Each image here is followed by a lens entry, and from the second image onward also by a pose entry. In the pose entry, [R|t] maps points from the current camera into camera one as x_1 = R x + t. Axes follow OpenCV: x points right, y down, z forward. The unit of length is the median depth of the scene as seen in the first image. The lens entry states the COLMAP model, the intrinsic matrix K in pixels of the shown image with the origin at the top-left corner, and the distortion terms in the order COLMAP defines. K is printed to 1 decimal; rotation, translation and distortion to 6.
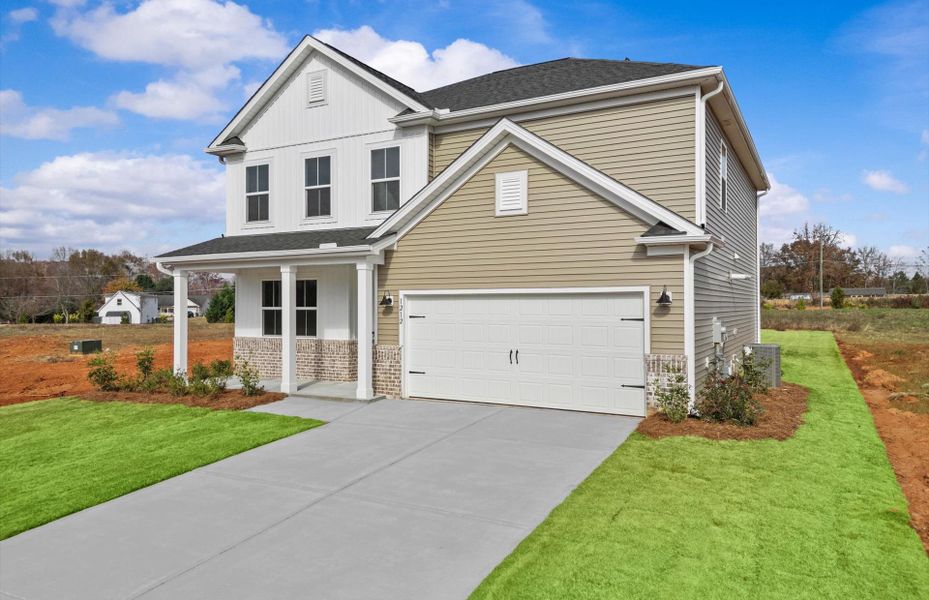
lens RADIAL K [[652.7, 0, 459.6], [0, 652.7, 297.8], [0, 0, 1]] dist [0.082547, -0.002703]
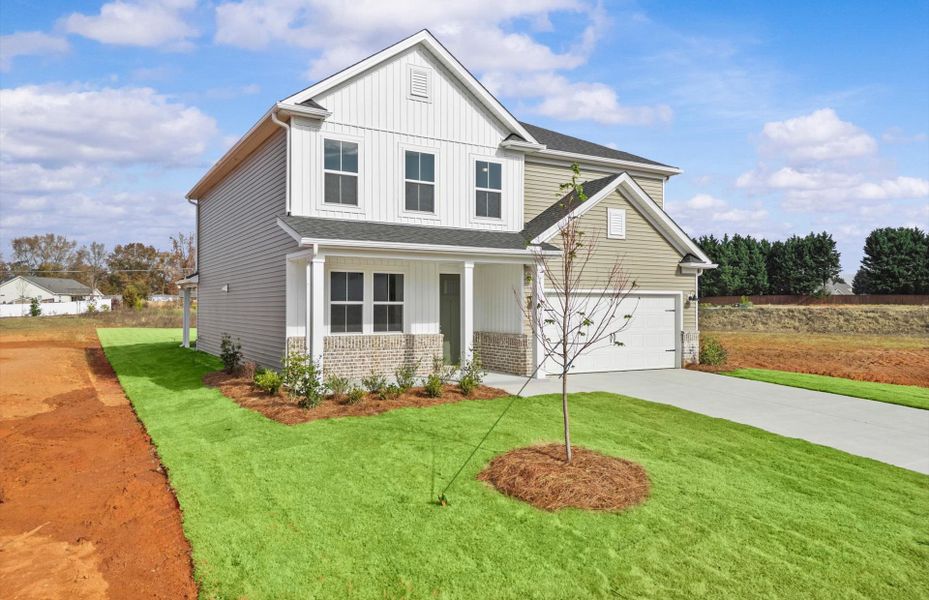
lens RADIAL K [[652.7, 0, 466.7], [0, 652.7, 306.3], [0, 0, 1]] dist [0.082547, -0.002703]
pose [[0.508419, 0.004663, 0.861097, -1.100499], [-0.012644, 0.999918, 0.002051, 0.019261], [-0.861017, -0.011930, 0.508436, 0.451124]]
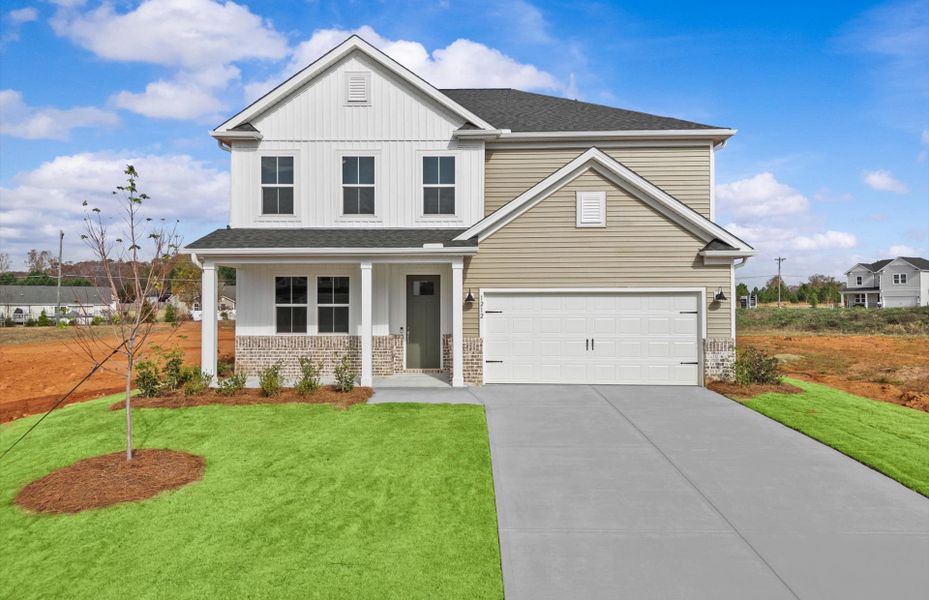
lens RADIAL K [[652.7, 0, 462.5], [0, 652.7, 303.6], [0, 0, 1]] dist [0.082547, -0.002703]
pose [[0.888731, 0.004838, 0.458403, -0.568368], [-0.006060, 0.999981, 0.001196, 0.012342], [-0.458388, -0.003841, 0.888744, 0.023926]]
